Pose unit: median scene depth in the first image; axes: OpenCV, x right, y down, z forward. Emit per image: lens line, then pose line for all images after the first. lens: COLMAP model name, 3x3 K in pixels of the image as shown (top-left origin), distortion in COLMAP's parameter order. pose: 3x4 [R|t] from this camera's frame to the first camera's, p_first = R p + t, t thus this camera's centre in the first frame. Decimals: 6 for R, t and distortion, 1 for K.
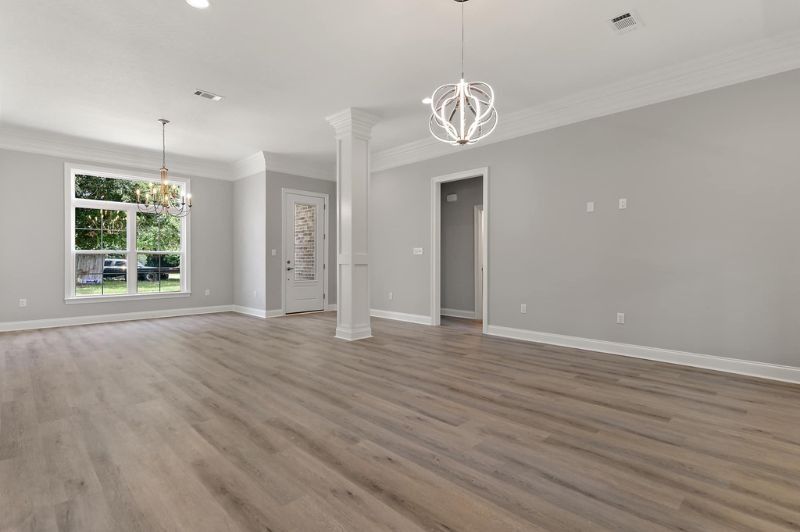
lens RADIAL K [[390.3, 0, 392.5], [0, 390.3, 262.3], [0, 0, 1]] dist [0.008946, -0.000831]
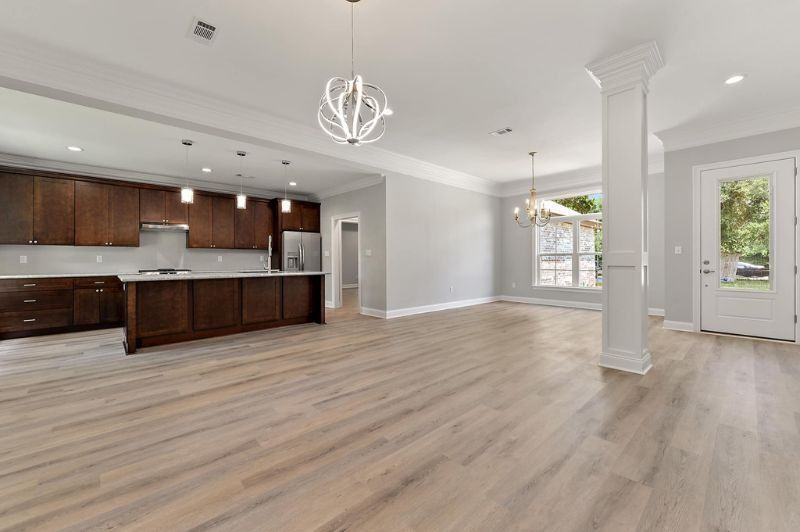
lens RADIAL K [[325.5, 0, 396.7], [0, 325.5, 261.3], [0, 0, 1]] dist [0.004352, -0.000126]
pose [[-0.027579, 0.003445, -0.999614, 0.550460], [-0.002421, 0.999991, 0.003513, -0.005327], [0.999617, 0.002517, -0.027570, 0.626911]]
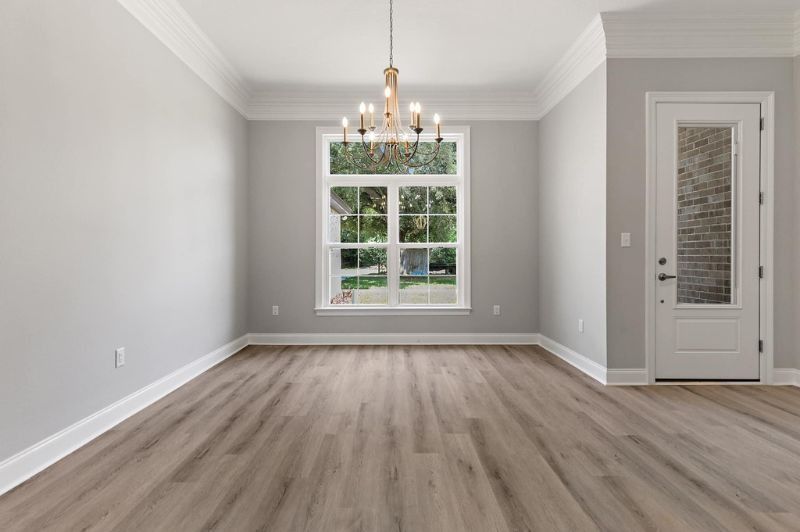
lens RADIAL K [[374.0, 0, 393.0], [0, 374.0, 253.4], [0, 0, 1]] dist [-0.000176, 0.000001]
pose [[0.715534, -0.004016, -0.698566, -0.279378], [-0.002793, 0.999959, -0.008610, -0.007811], [0.698572, 0.008112, 0.715494, 0.726797]]
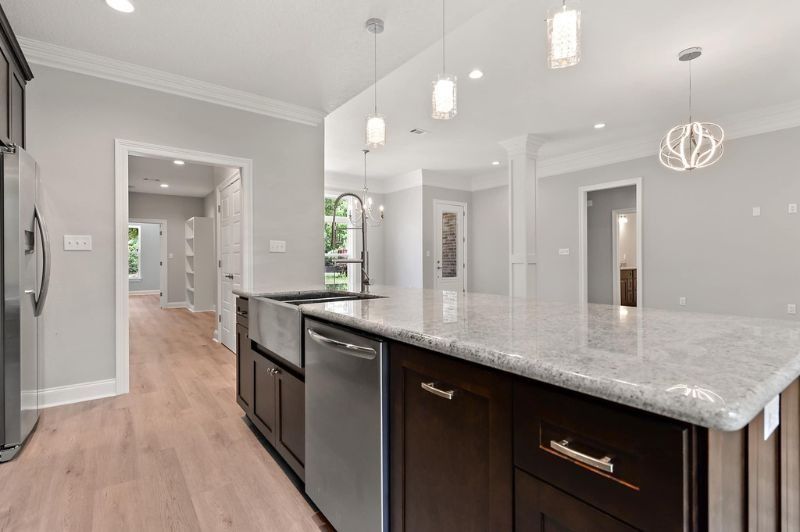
lens RADIAL K [[390.3, 0, 383.6], [0, 390.3, 255.6], [0, 0, 1]] dist [0.008946, -0.000831]
pose [[0.988821, -0.006272, -0.148975, -0.373906], [0.003531, 0.999820, -0.018653, 0.001636], [0.149065, 0.017919, 0.988665, -0.260053]]
